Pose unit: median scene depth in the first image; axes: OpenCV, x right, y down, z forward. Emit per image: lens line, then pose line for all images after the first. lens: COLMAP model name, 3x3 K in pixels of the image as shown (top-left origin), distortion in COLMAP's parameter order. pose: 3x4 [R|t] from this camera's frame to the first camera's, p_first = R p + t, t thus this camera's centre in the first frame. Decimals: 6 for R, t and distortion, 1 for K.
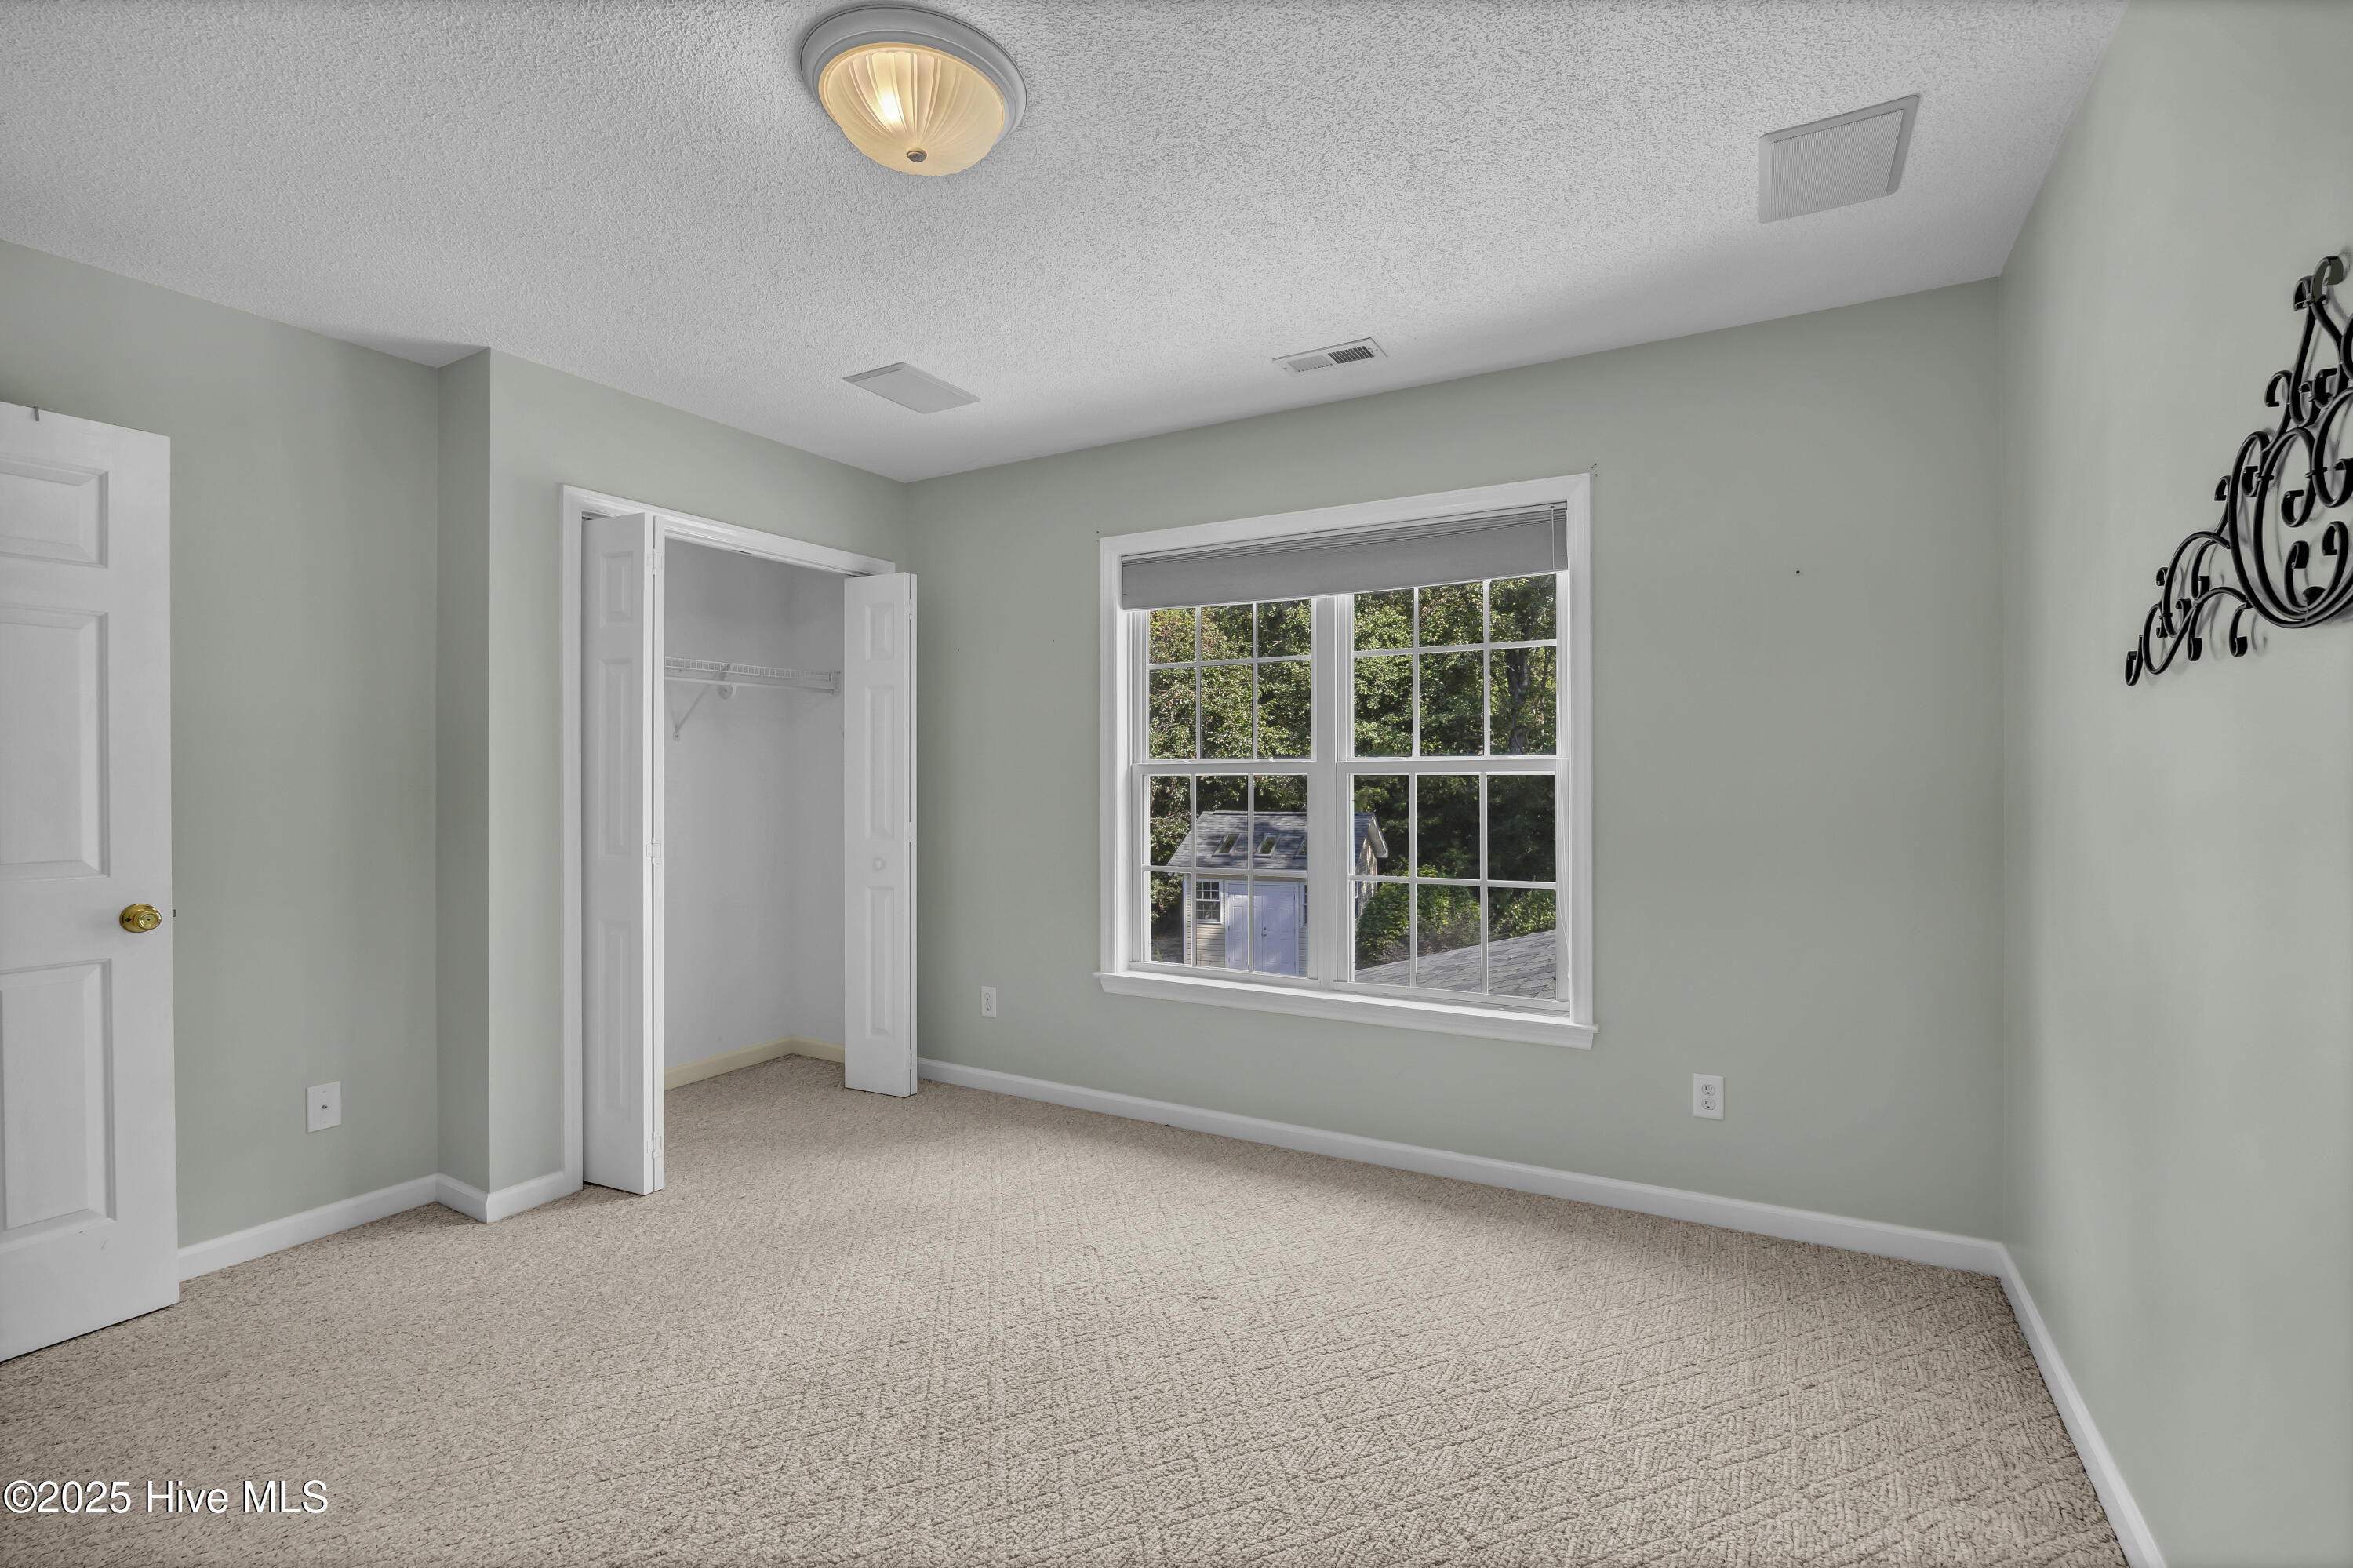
lens RADIAL K [[1031.5, 0, 1176.5], [0, 1031.5, 784.0], [0, 0, 1]] dist [-0.020451, -0.000240]
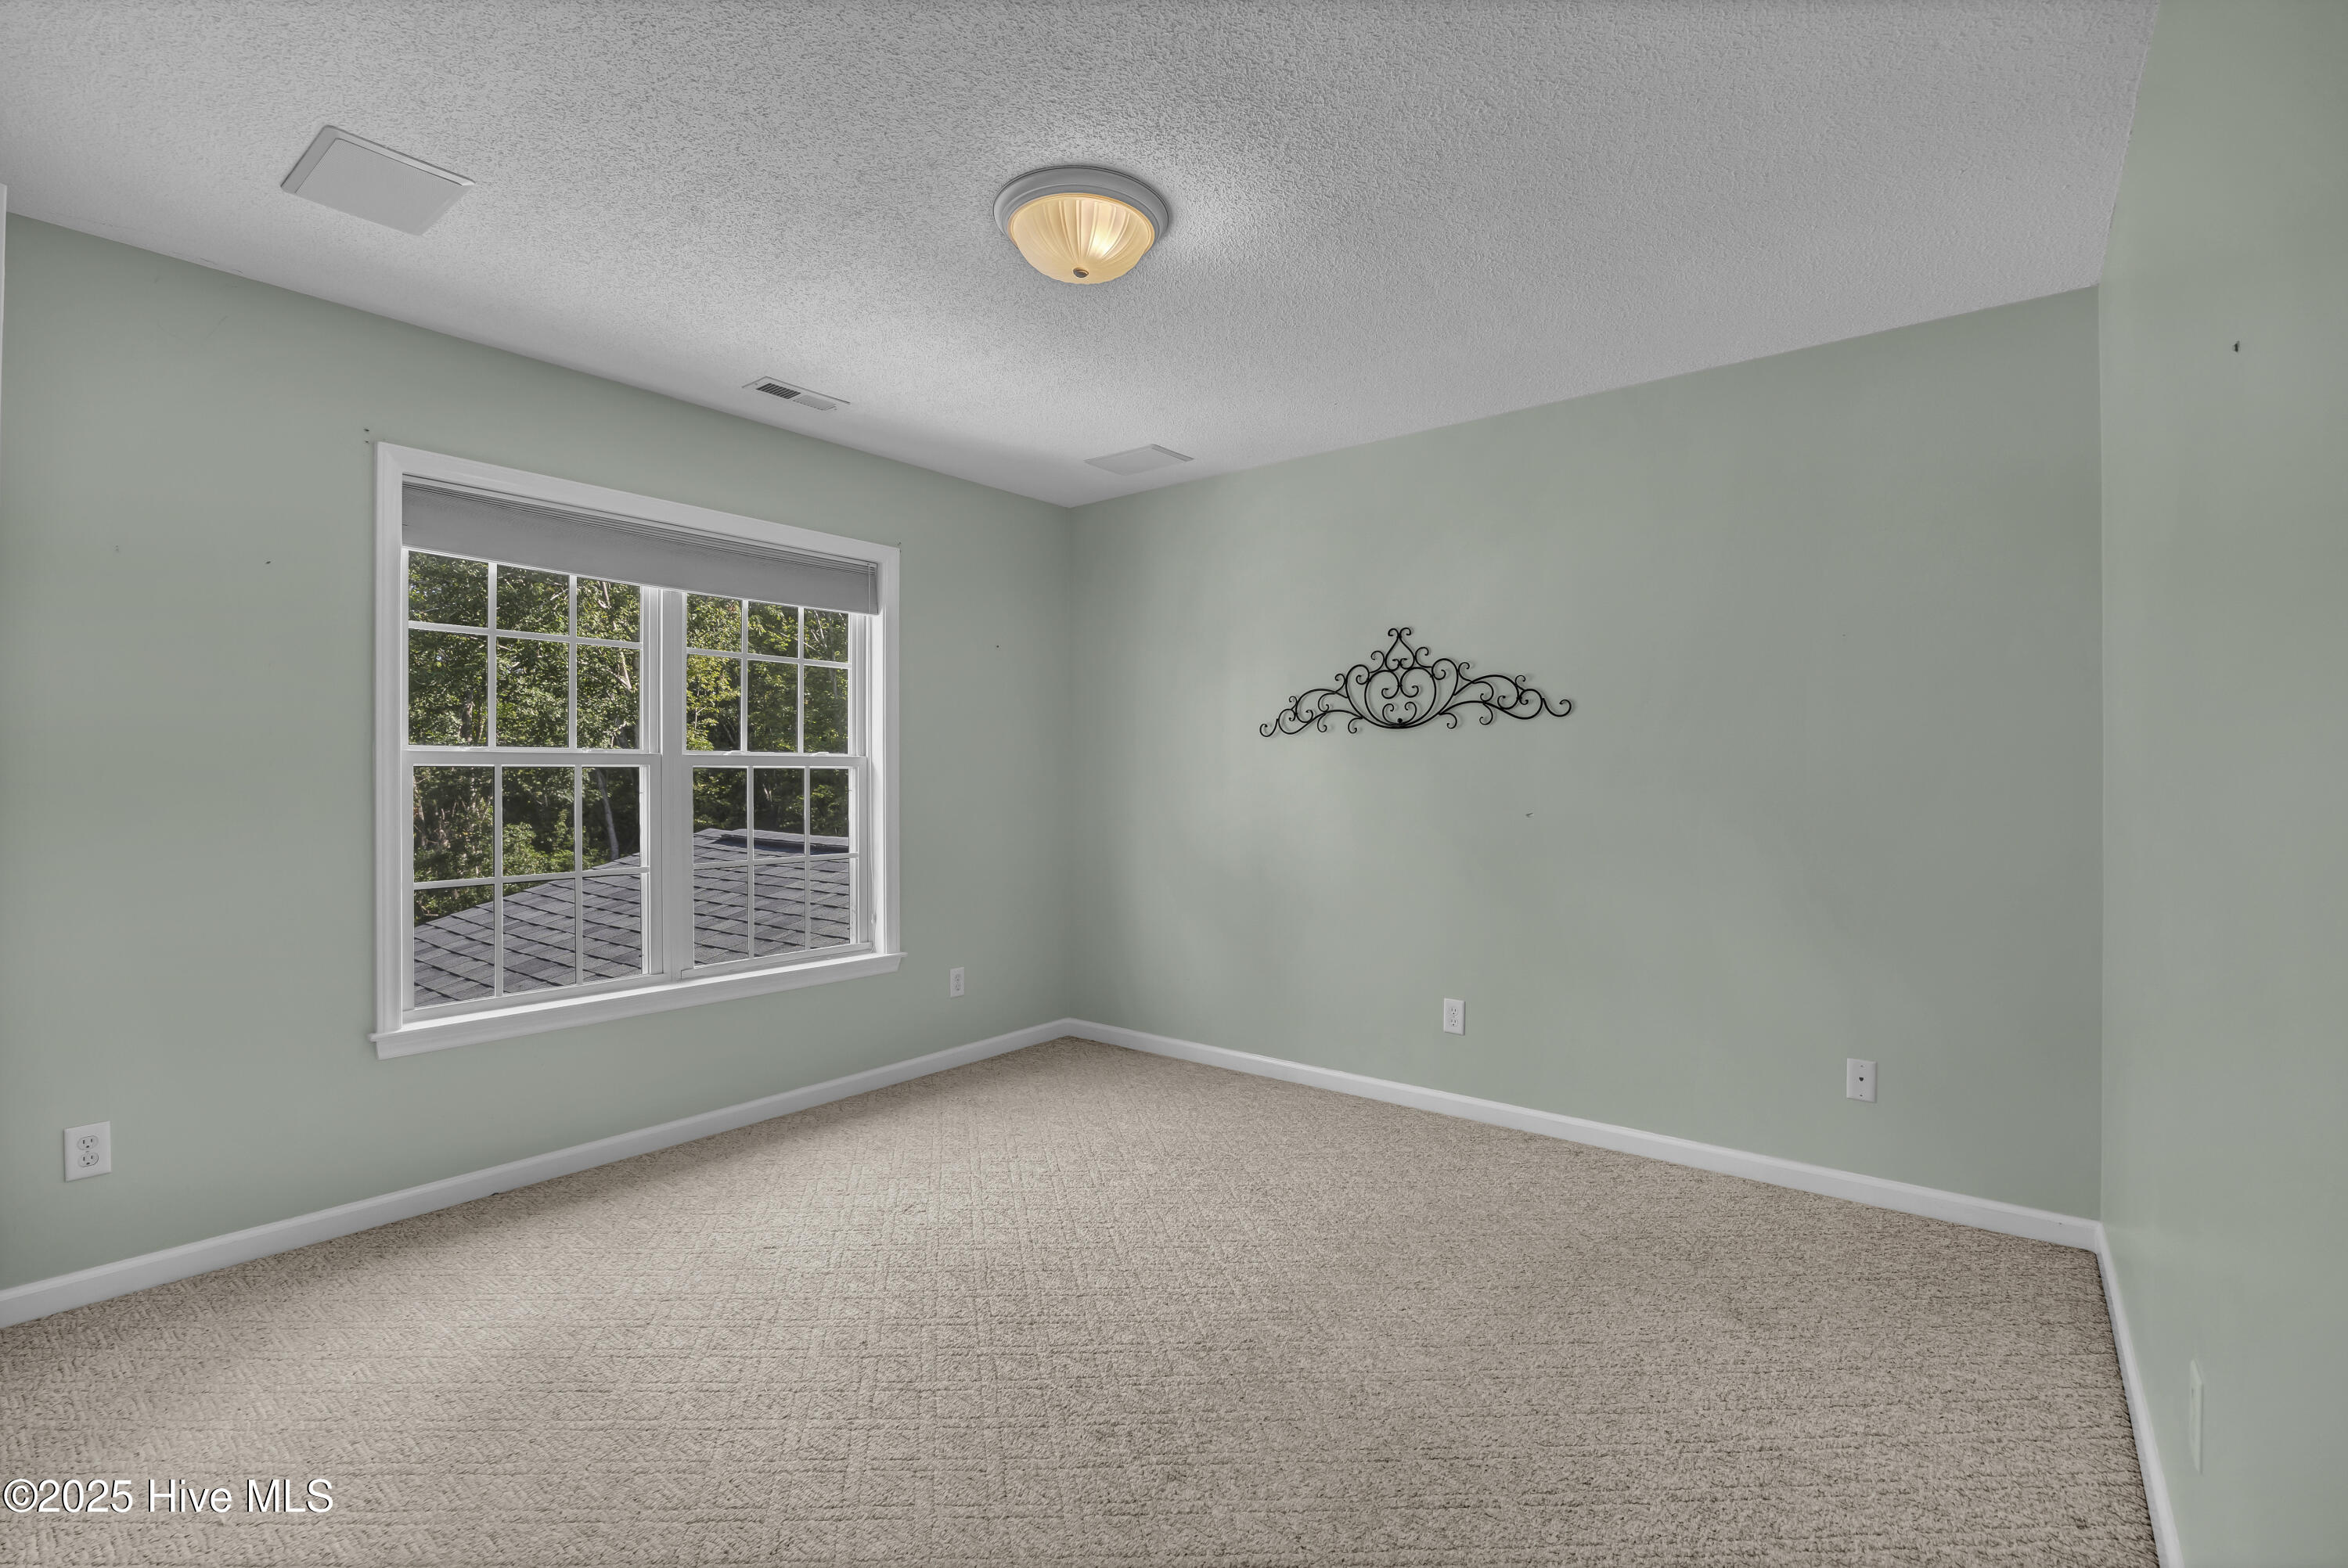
lens RADIAL K [[1070.7, 0, 1172.2], [0, 1070.7, 774.6], [0, 0, 1]] dist [-0.021500, 0.000004]
pose [[0.149692, 0.001610, 0.988731, -0.864042], [0.003931, 0.999990, -0.002224, 0.002792], [-0.988725, 0.004220, 0.149684, 0.388106]]
